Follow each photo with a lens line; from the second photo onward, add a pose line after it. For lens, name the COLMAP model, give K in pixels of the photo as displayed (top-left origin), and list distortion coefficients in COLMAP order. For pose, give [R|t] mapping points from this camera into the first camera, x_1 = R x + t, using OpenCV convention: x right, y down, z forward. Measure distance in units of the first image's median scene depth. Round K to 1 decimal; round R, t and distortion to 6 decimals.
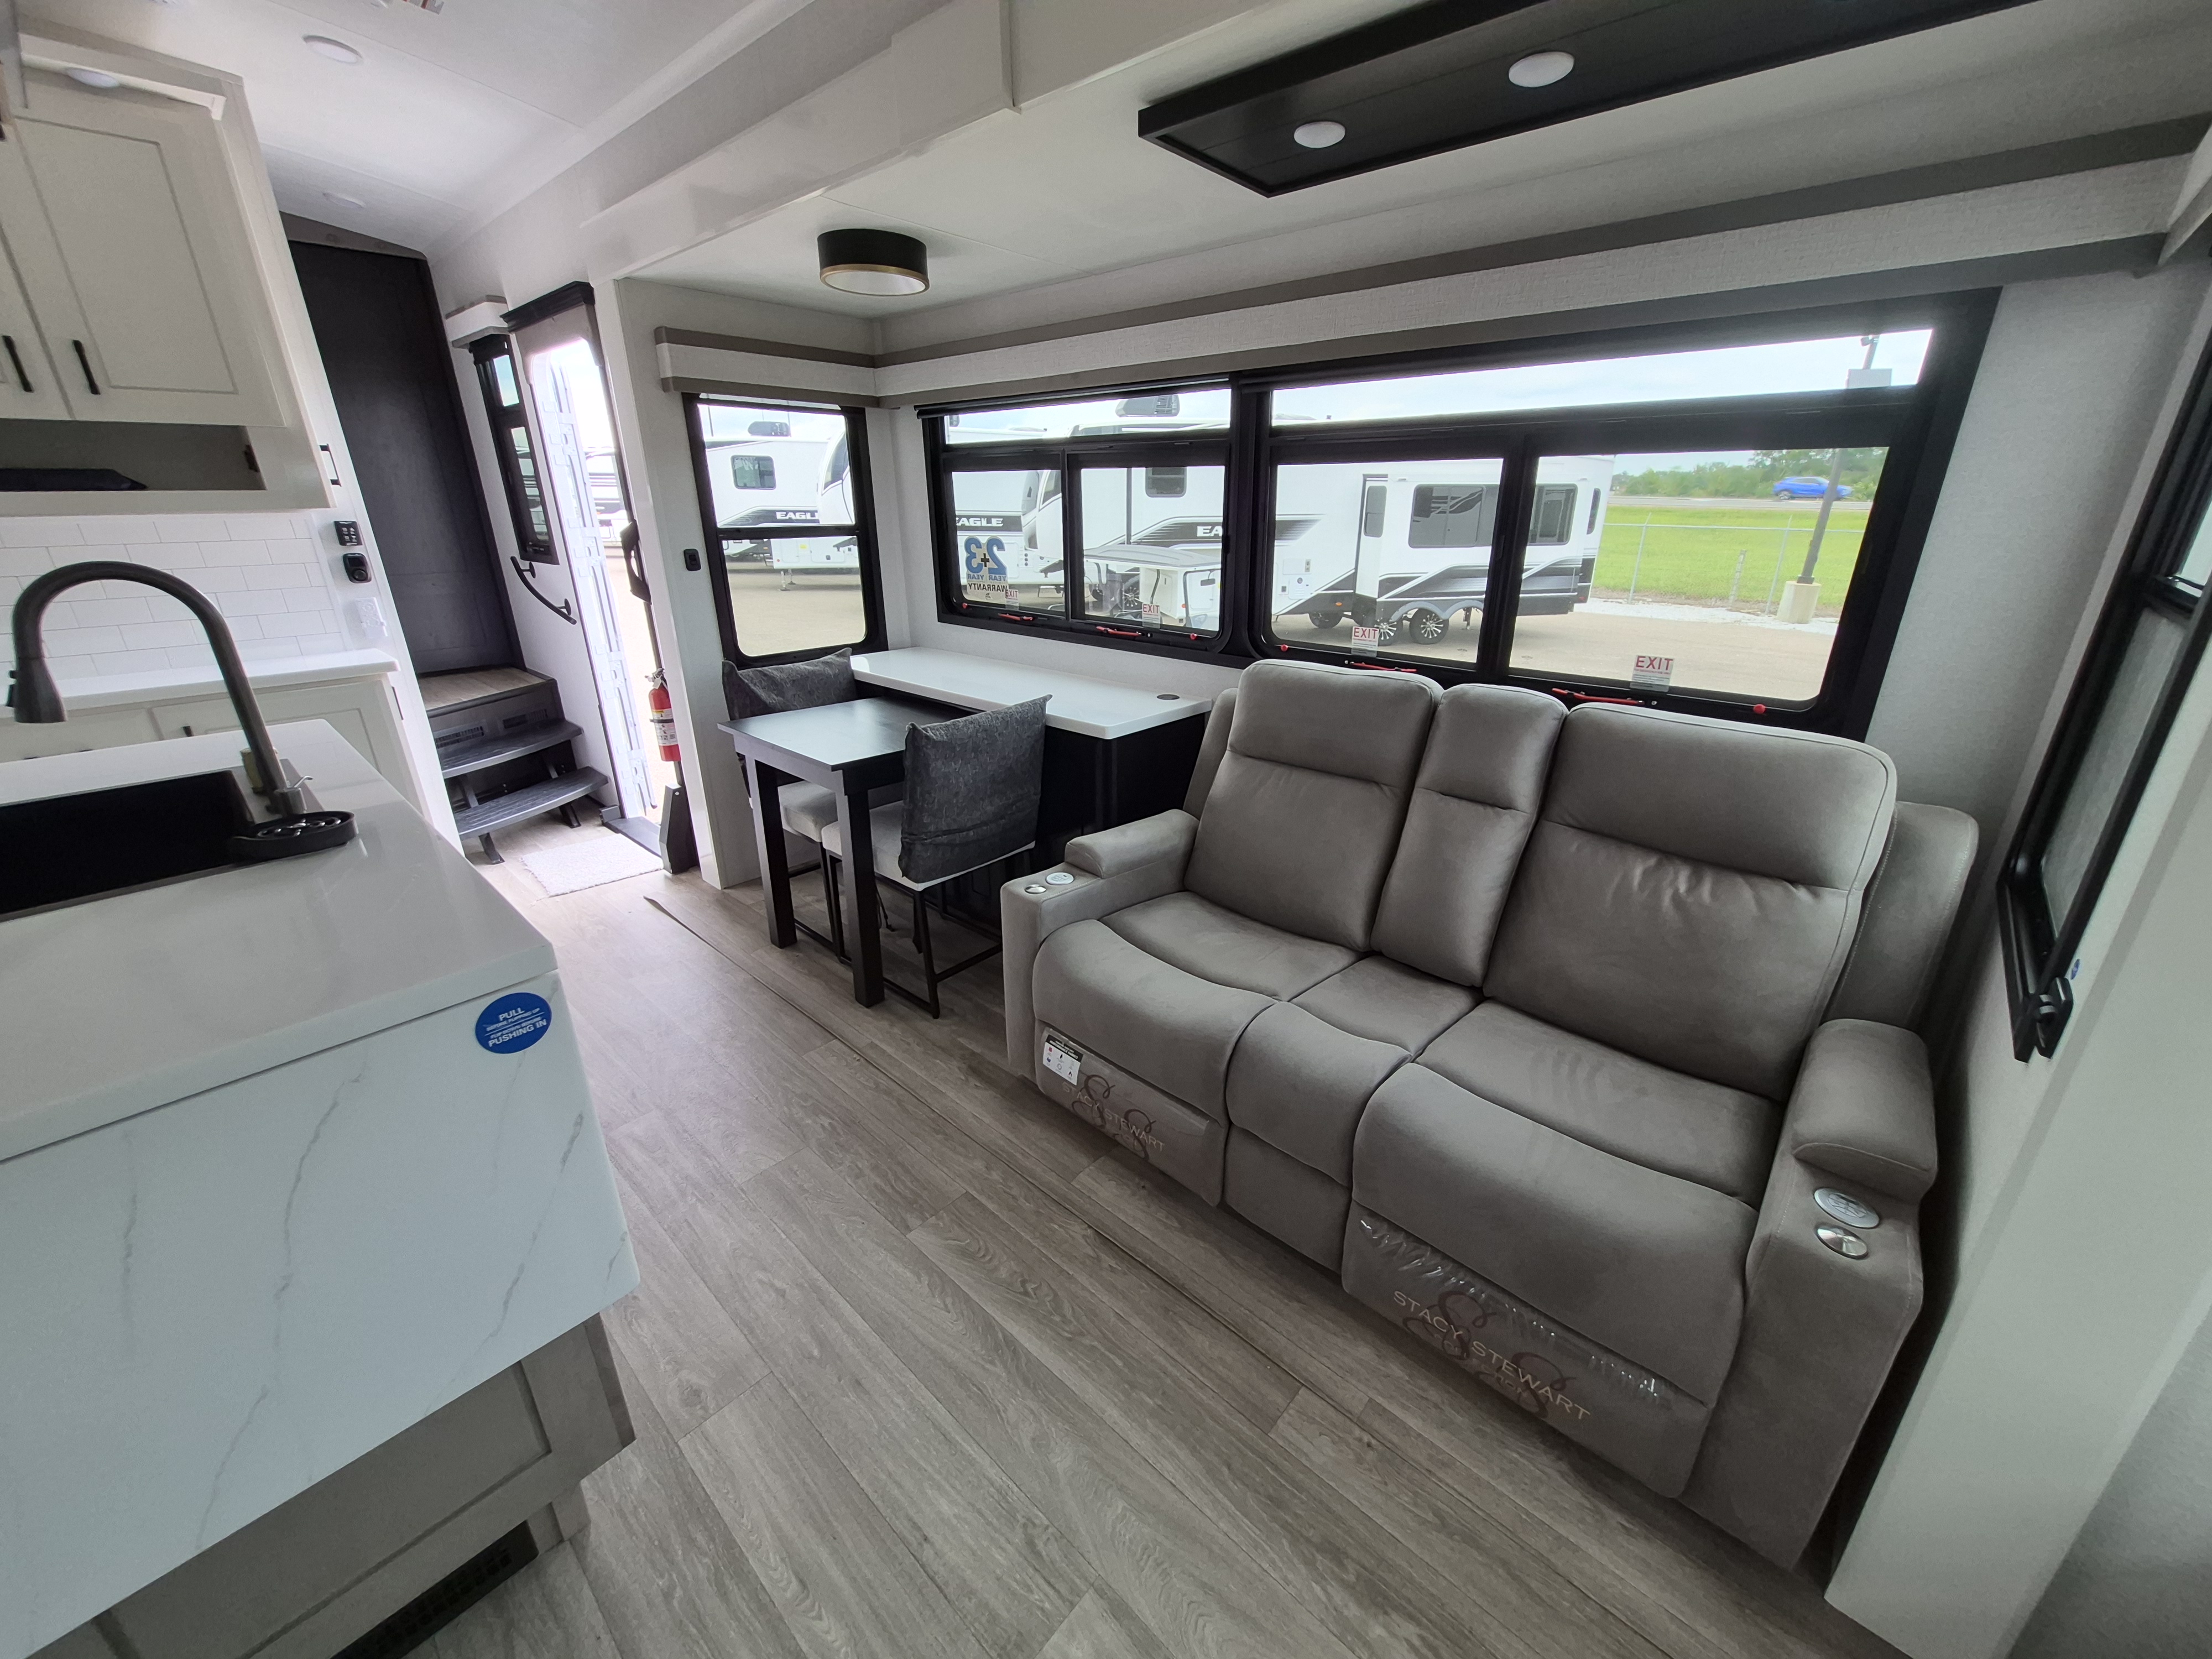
lens RADIAL K [[863.8, 0, 1115.9], [0, 863.8, 816.7], [0, 0, 1]] dist [0.002099, 0.000796]
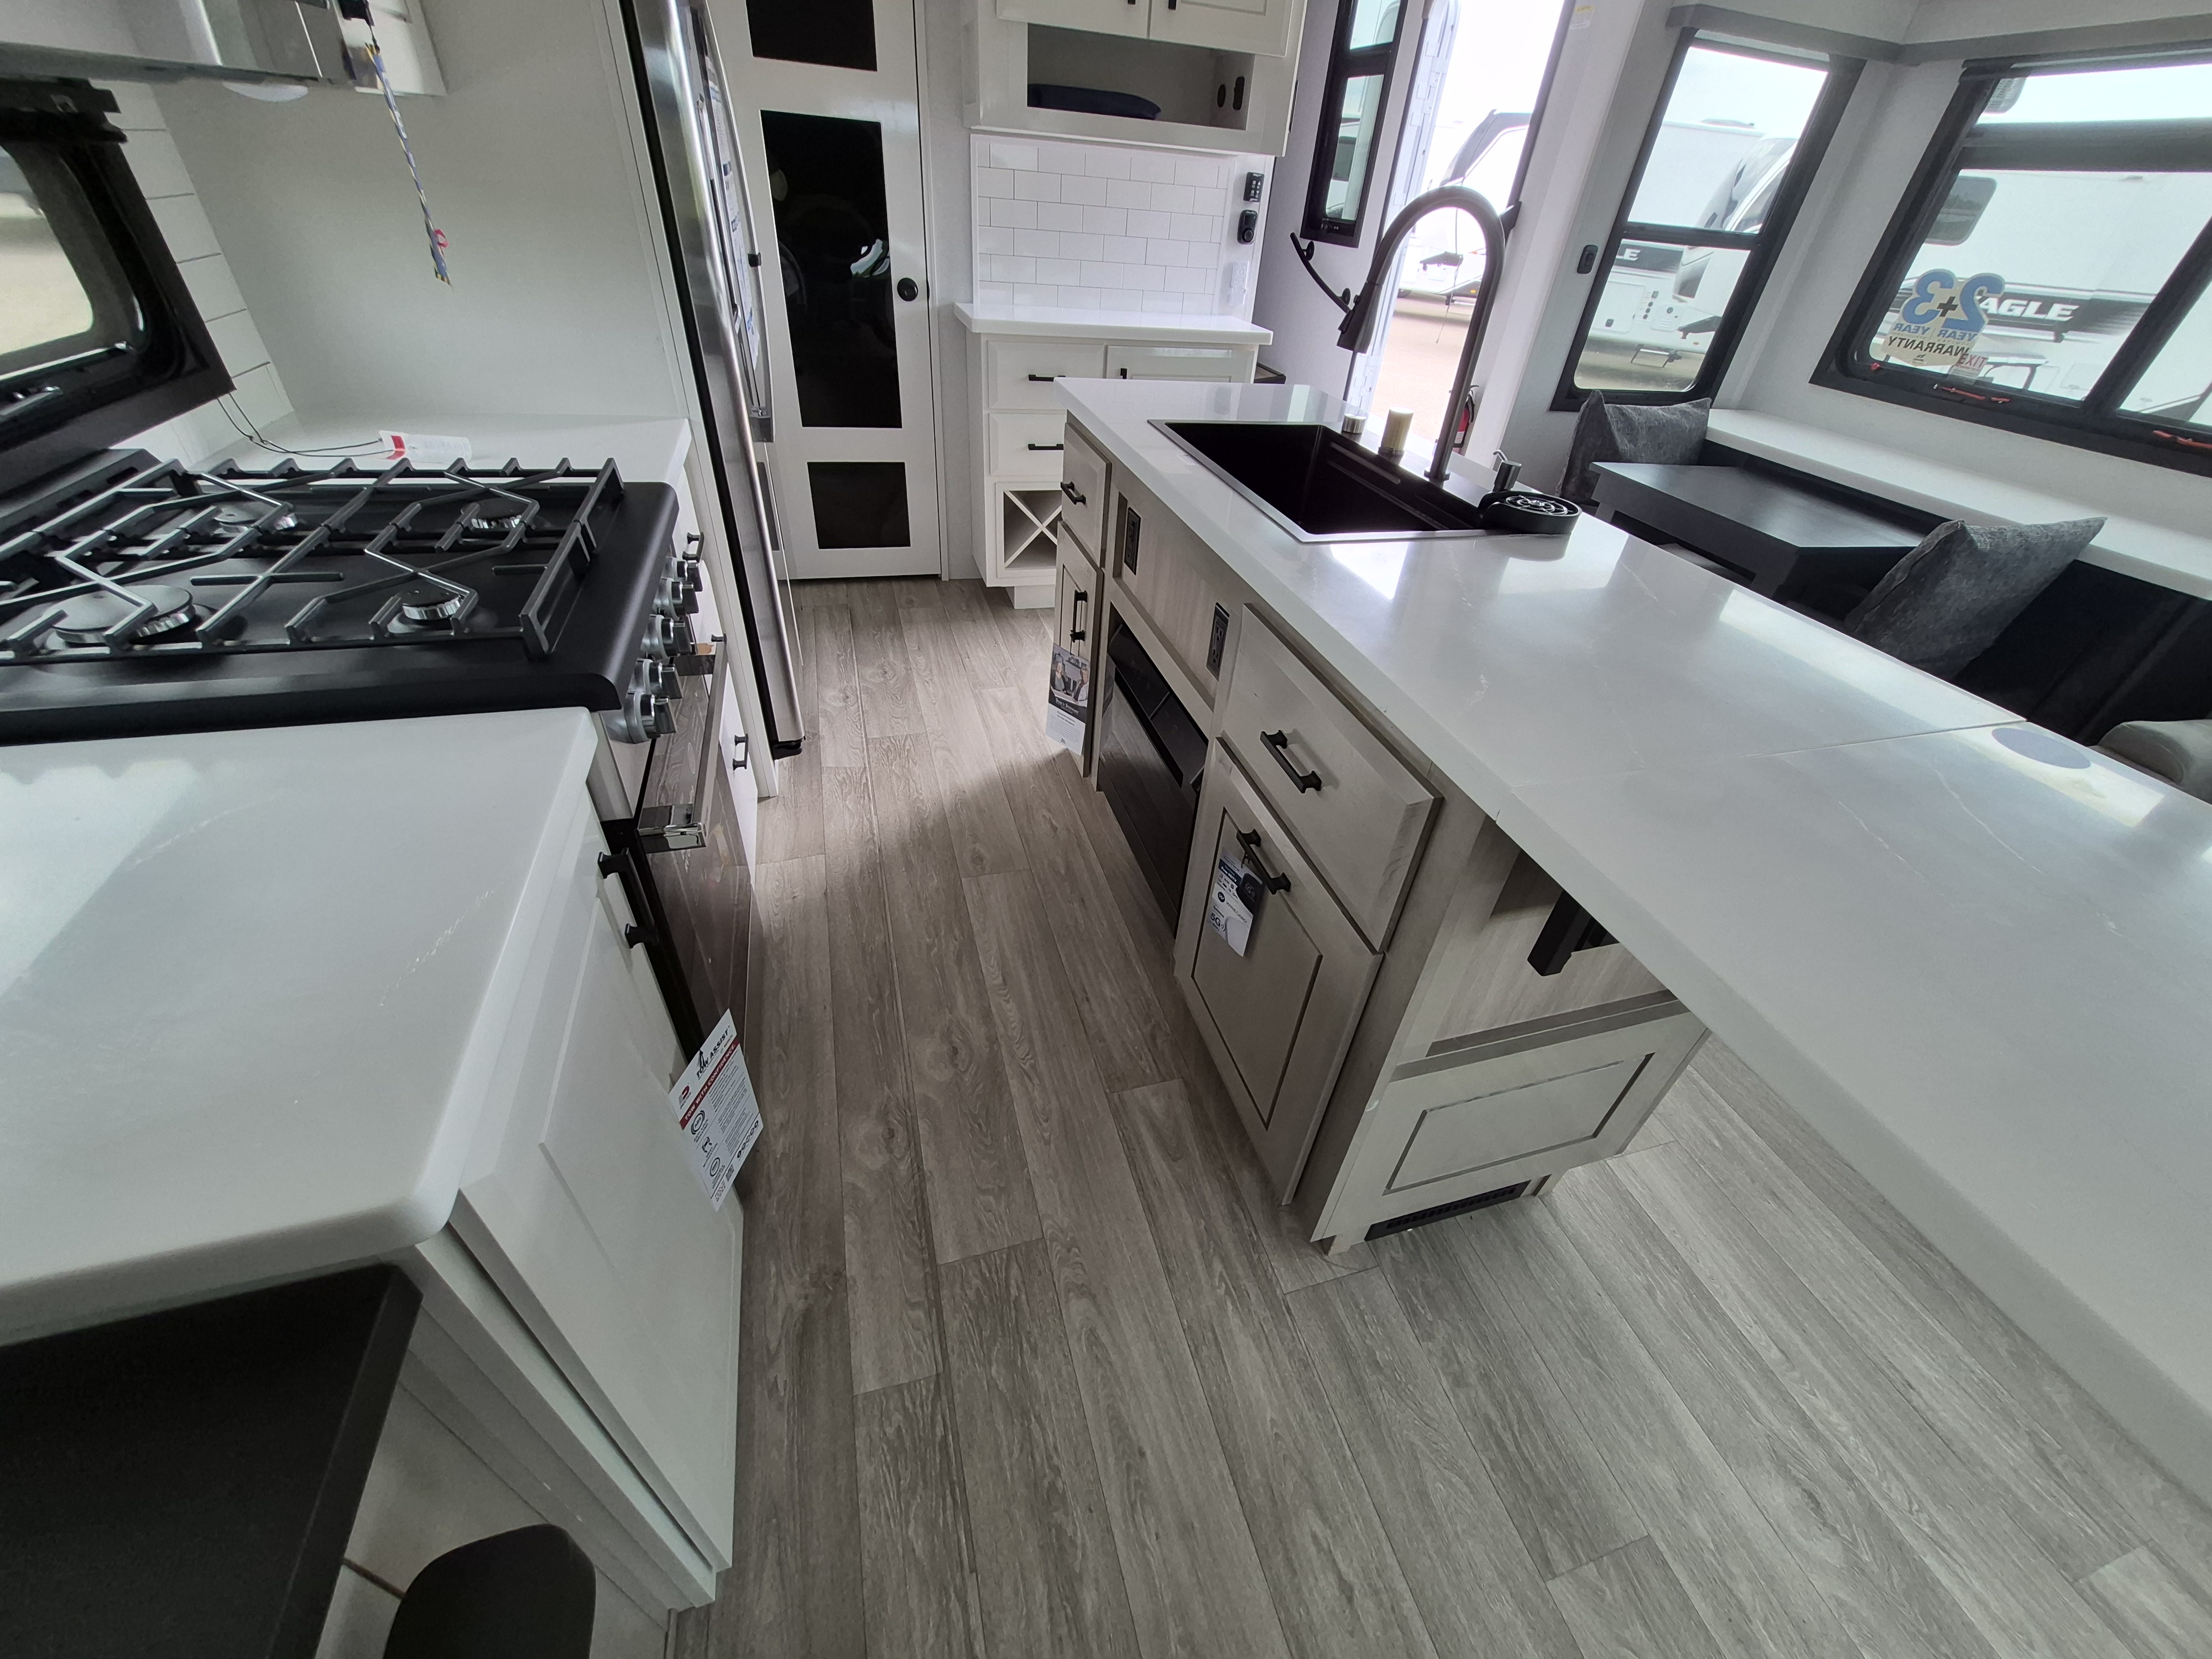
lens RADIAL K [[863.8, 0, 1119.0], [0, 863.8, 811.4], [0, 0, 1]] dist [0.002099, 0.000796]
pose [[0.858961, 0.359269, -0.364844, -0.481198], [-0.254374, 0.917790, 0.304886, 0.086980], [0.444386, -0.169079, 0.879735, -0.092244]]
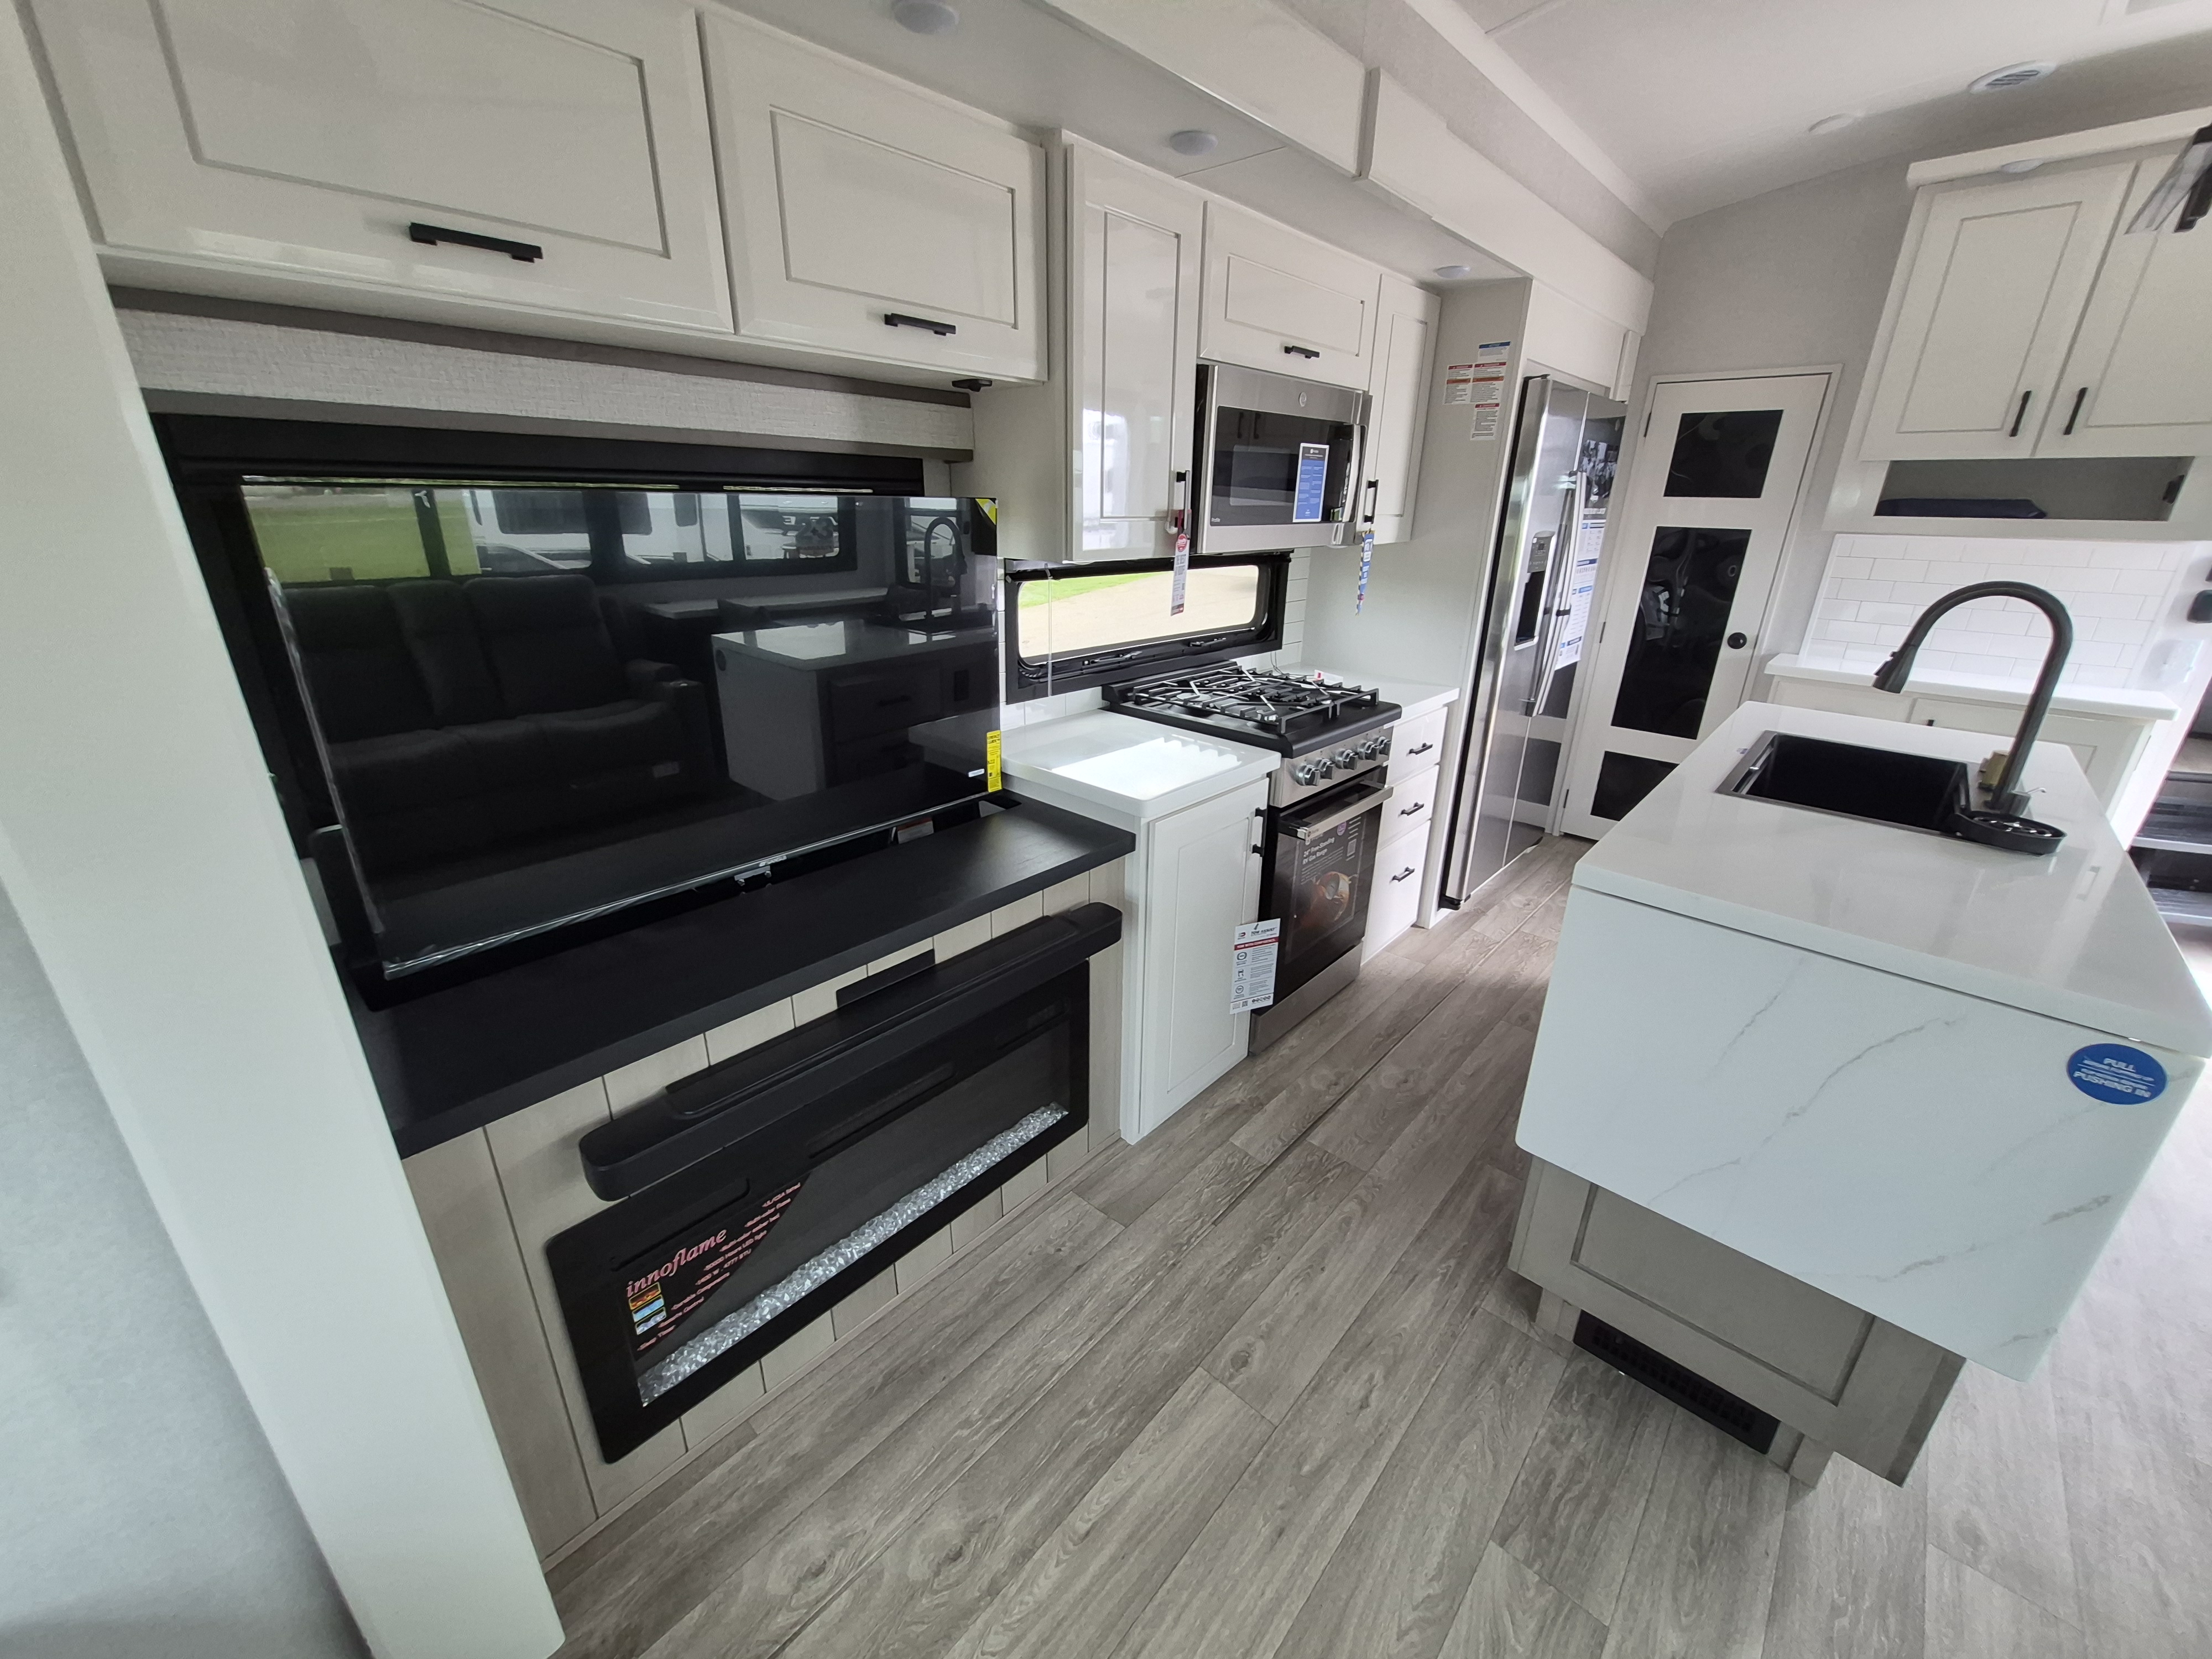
lens RADIAL K [[863.8, 0, 1121.3], [0, 863.8, 818.1], [0, 0, 1]] dist [0.002099, 0.000796]
pose [[0.006989, 0.355745, -0.934557, 0.051452], [-0.371957, 0.868445, 0.327797, 0.035269], [0.928224, 0.345324, 0.138391, -0.126390]]
